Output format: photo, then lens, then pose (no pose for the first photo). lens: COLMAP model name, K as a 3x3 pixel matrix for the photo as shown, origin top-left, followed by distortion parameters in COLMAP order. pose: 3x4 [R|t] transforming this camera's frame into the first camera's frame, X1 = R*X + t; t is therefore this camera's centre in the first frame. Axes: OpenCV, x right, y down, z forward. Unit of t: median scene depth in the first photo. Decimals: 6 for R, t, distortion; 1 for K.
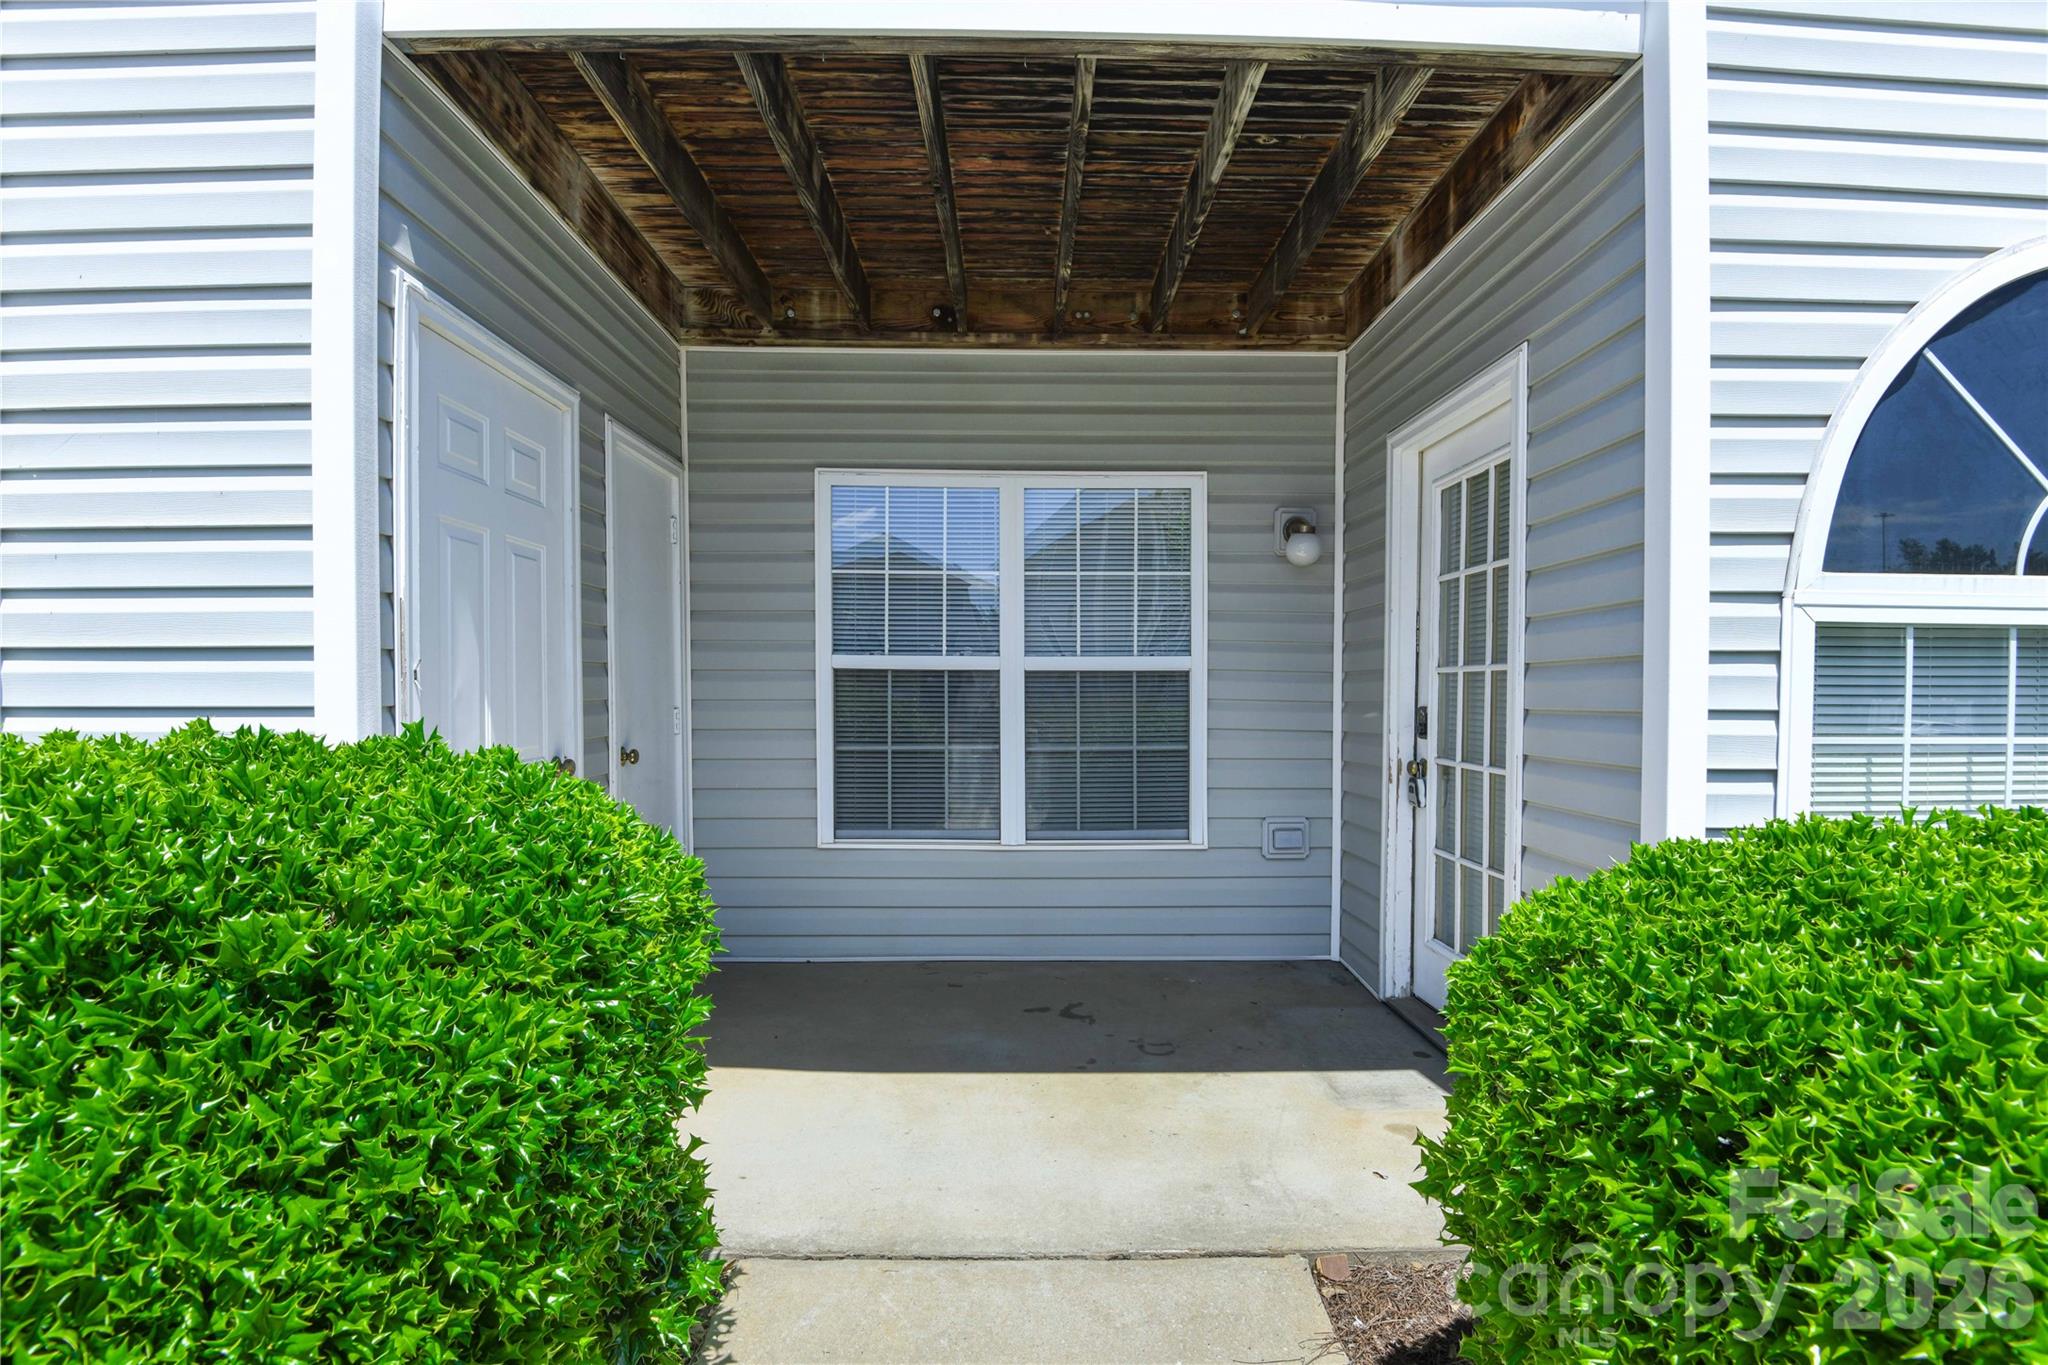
lens RADIAL K [[915.9, 0, 1030.1], [0, 915.9, 695.1], [0, 0, 1]] dist [0.012650, -0.003747]
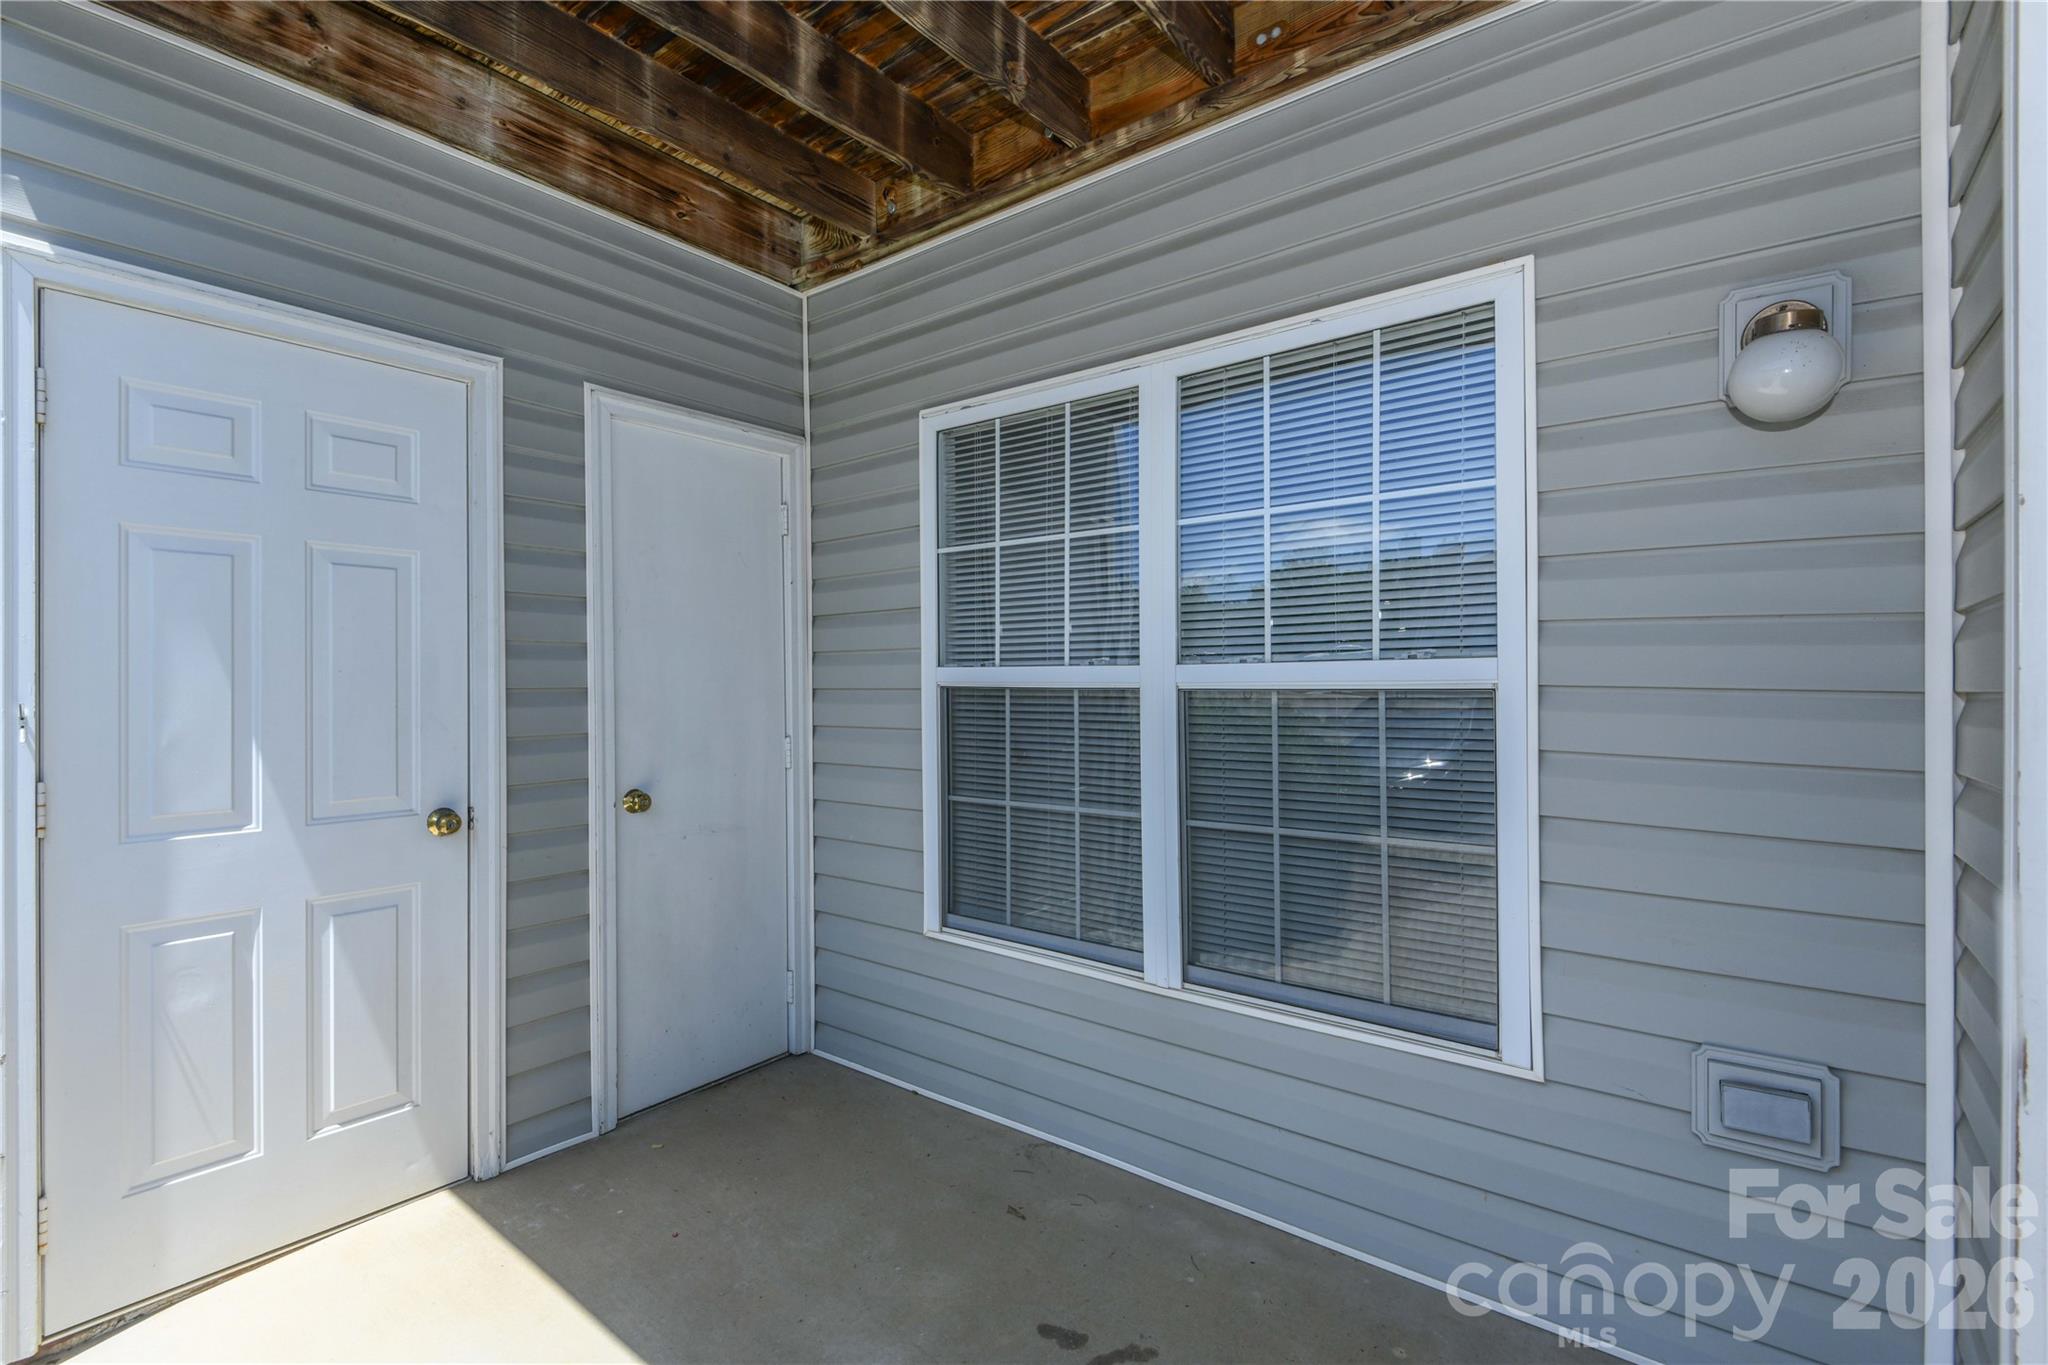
lens RADIAL K [[915.9, 0, 1023.4], [0, 915.9, 679.3], [0, 0, 1]] dist [0.012650, -0.003747]
pose [[0.782345, -0.008918, -0.622781, 0.279363], [0.001115, 0.999916, -0.012917, -0.025396], [0.622844, 0.009411, 0.782290, 0.484744]]
